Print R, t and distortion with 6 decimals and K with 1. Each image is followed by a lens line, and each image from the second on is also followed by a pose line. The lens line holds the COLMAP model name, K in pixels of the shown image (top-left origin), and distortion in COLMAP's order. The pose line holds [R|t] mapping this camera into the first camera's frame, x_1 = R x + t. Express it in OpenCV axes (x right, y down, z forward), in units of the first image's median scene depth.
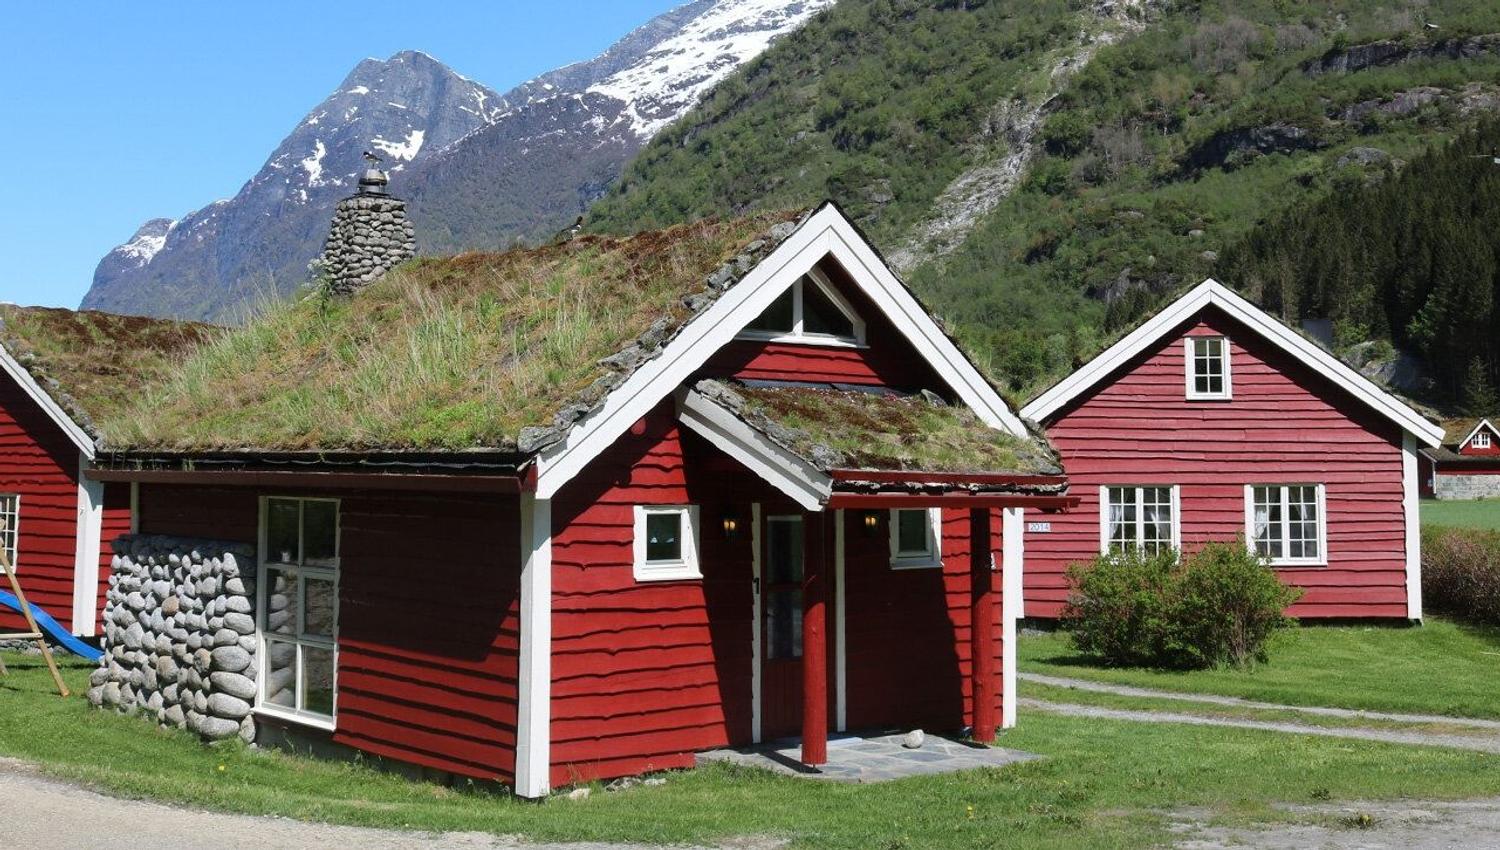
lens RADIAL K [[1814.5, 0, 744.6], [0, 1814.5, 217.8], [0, 0, 1]] dist [-0.112761, 0.000000]
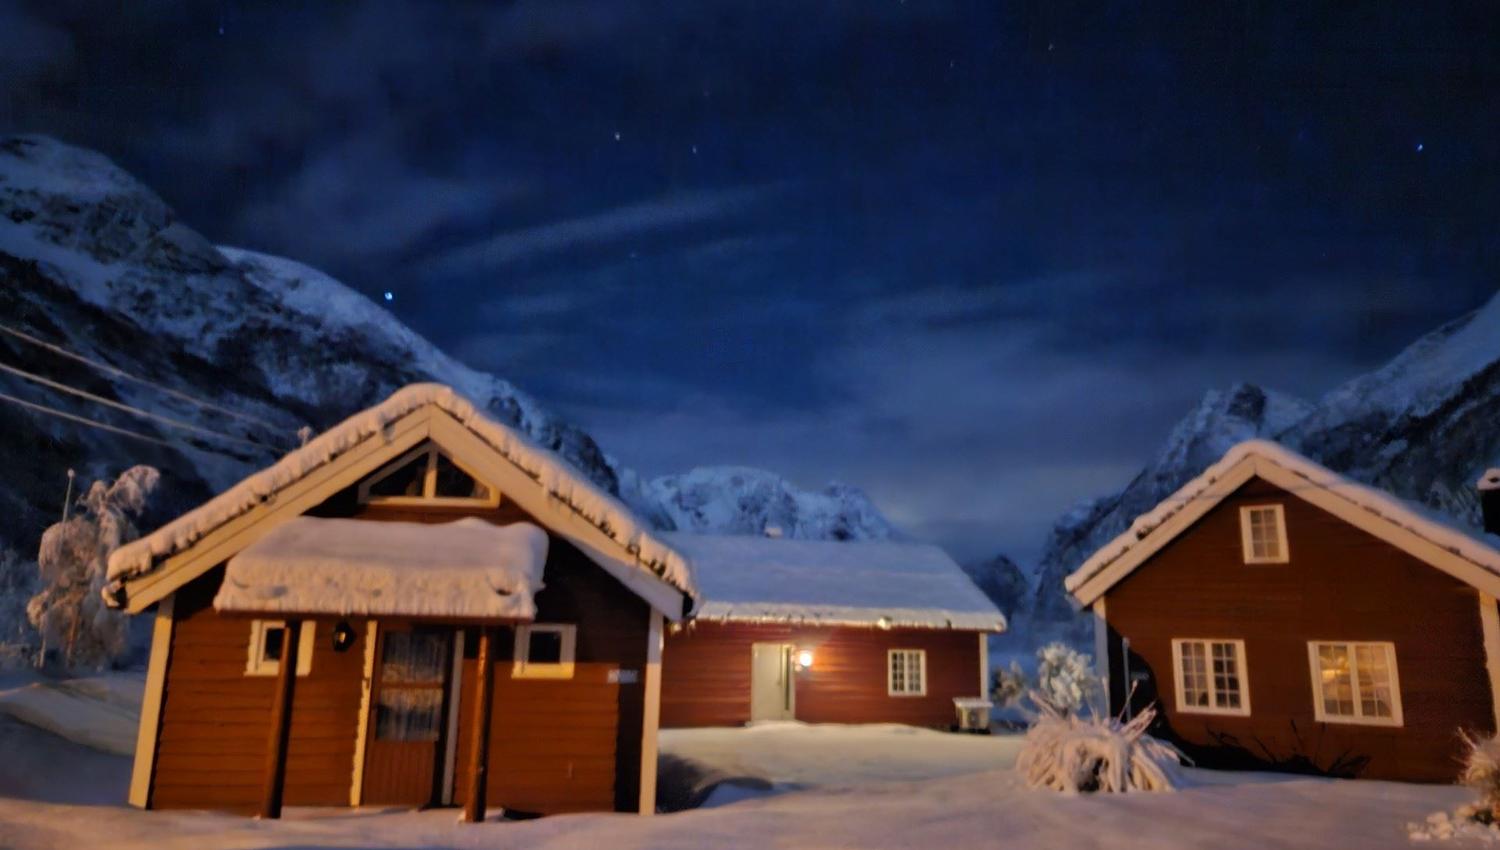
lens RADIAL K [[1045.8, 0, 736.5], [0, 1045.8, 396.7], [0, 0, 1]] dist [0.049687, -0.038044]
pose [[0.793599, -0.127032, -0.595033, 0.408848], [0.067833, 0.990338, -0.120956, 0.058329], [0.604648, 0.055628, 0.794548, 0.291384]]
